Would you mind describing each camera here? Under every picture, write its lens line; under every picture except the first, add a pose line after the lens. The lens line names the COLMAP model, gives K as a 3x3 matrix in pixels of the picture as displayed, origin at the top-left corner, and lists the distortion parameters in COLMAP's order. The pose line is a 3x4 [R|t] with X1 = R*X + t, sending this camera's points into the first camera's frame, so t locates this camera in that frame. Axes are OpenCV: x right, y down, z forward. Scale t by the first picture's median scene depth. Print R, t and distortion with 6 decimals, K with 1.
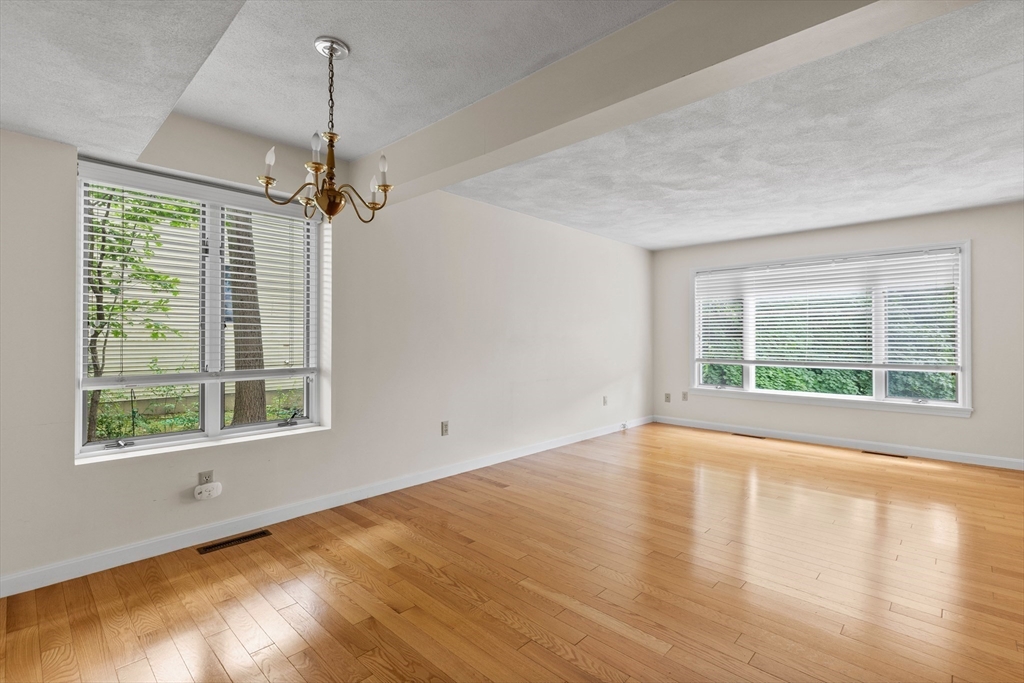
lens RADIAL K [[467.7, 0, 533.2], [0, 467.7, 336.5], [0, 0, 1]] dist [0.009955, -0.002180]
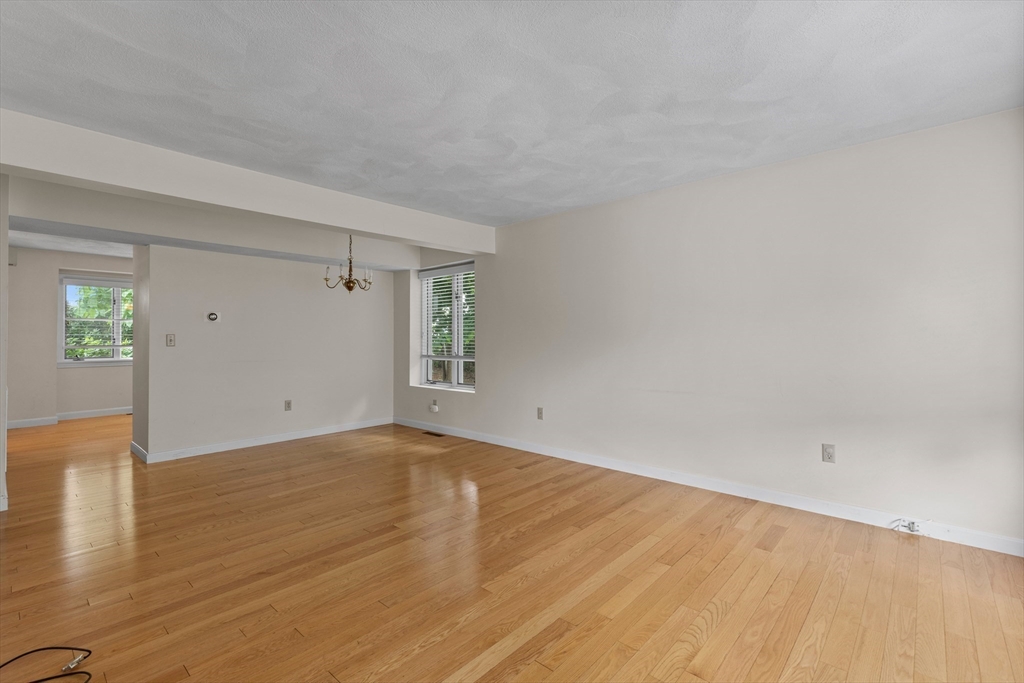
lens RADIAL K [[467.7, 0, 513.5], [0, 467.7, 336.8], [0, 0, 1]] dist [0.009955, -0.002180]
pose [[-0.000150, -0.006122, -0.999981, 0.853093], [0.006061, 0.999963, -0.006123, 0.002926], [0.999982, -0.006062, -0.000112, 0.773053]]
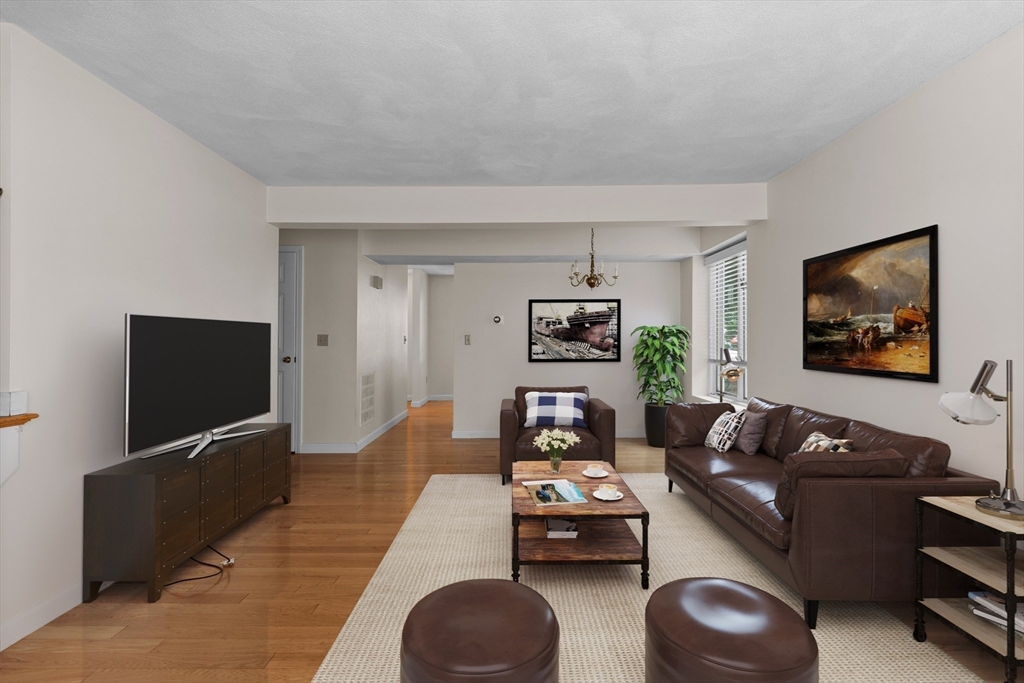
lens RADIAL K [[485.3, 0, 509.3], [0, 485.3, 337.9], [0, 0, 1]] dist [0.005270, -0.000364]
pose [[-0.746773, -0.005185, -0.665058, 0.614763], [-0.000472, 0.999973, -0.007267, 0.004279], [0.665078, -0.005113, -0.746756, 1.047202]]
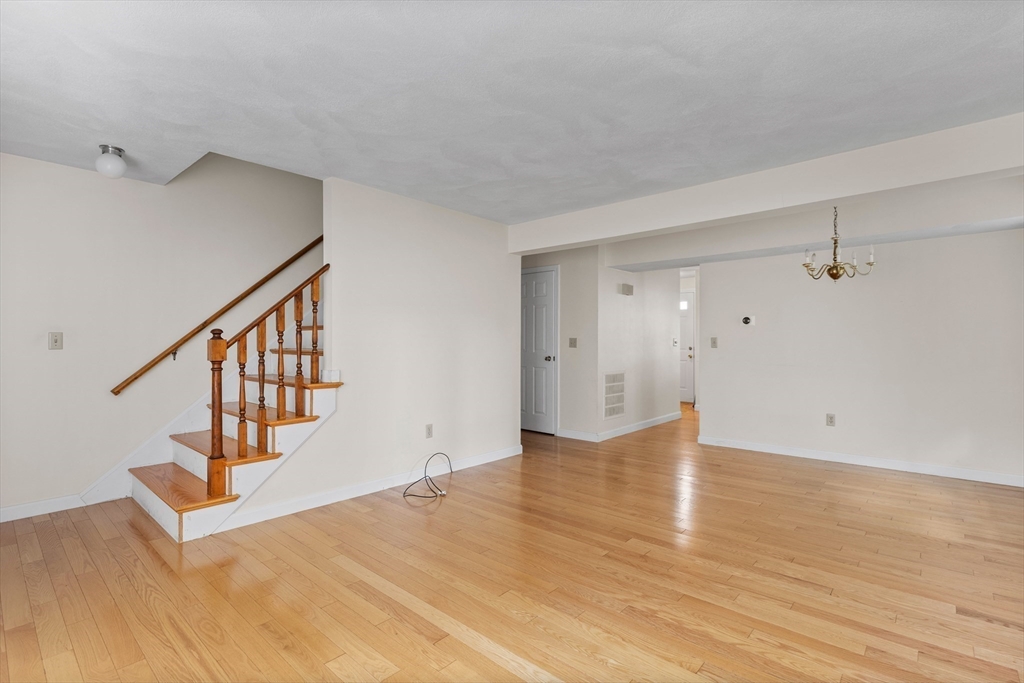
lens RADIAL K [[485.3, 0, 507.7], [0, 485.3, 338.7], [0, 0, 1]] dist [0.005270, -0.000364]
pose [[-0.999991, -0.003347, 0.002762, 0.374147], [-0.003369, 0.999963, -0.007916, 0.001732], [-0.002735, -0.007926, -0.999965, 1.238406]]
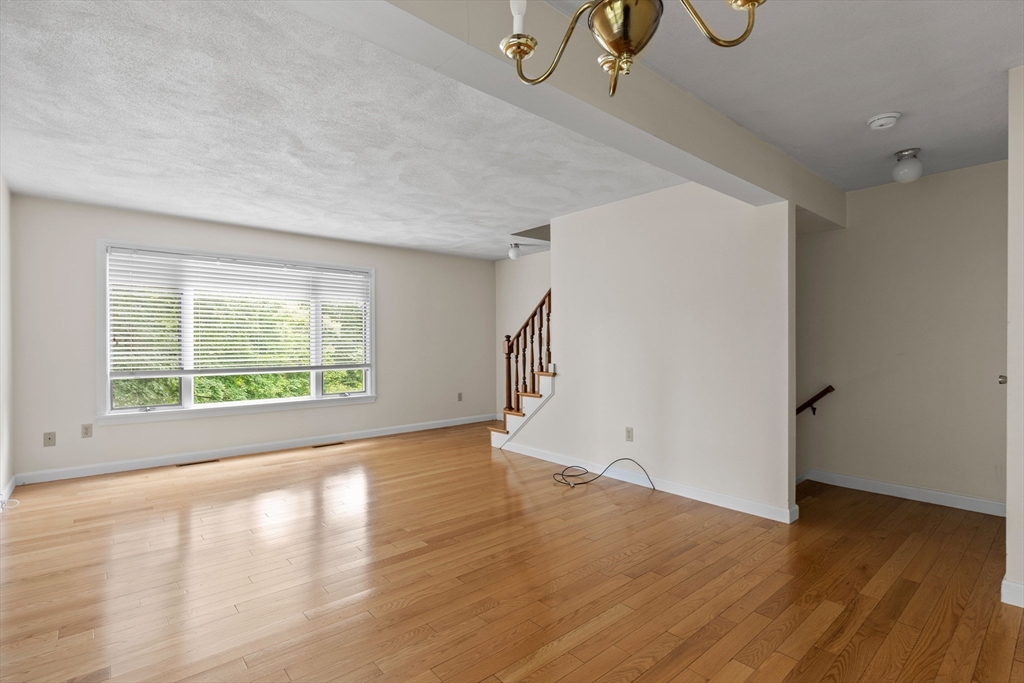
lens RADIAL K [[485.3, 0, 515.2], [0, 485.3, 346.0], [0, 0, 1]] dist [0.005270, -0.000364]
pose [[0.130943, -0.006536, 0.991368, -0.369031], [-0.002181, 0.999974, 0.006881, 0.003115], [-0.991387, -0.003063, 0.130926, 0.421873]]
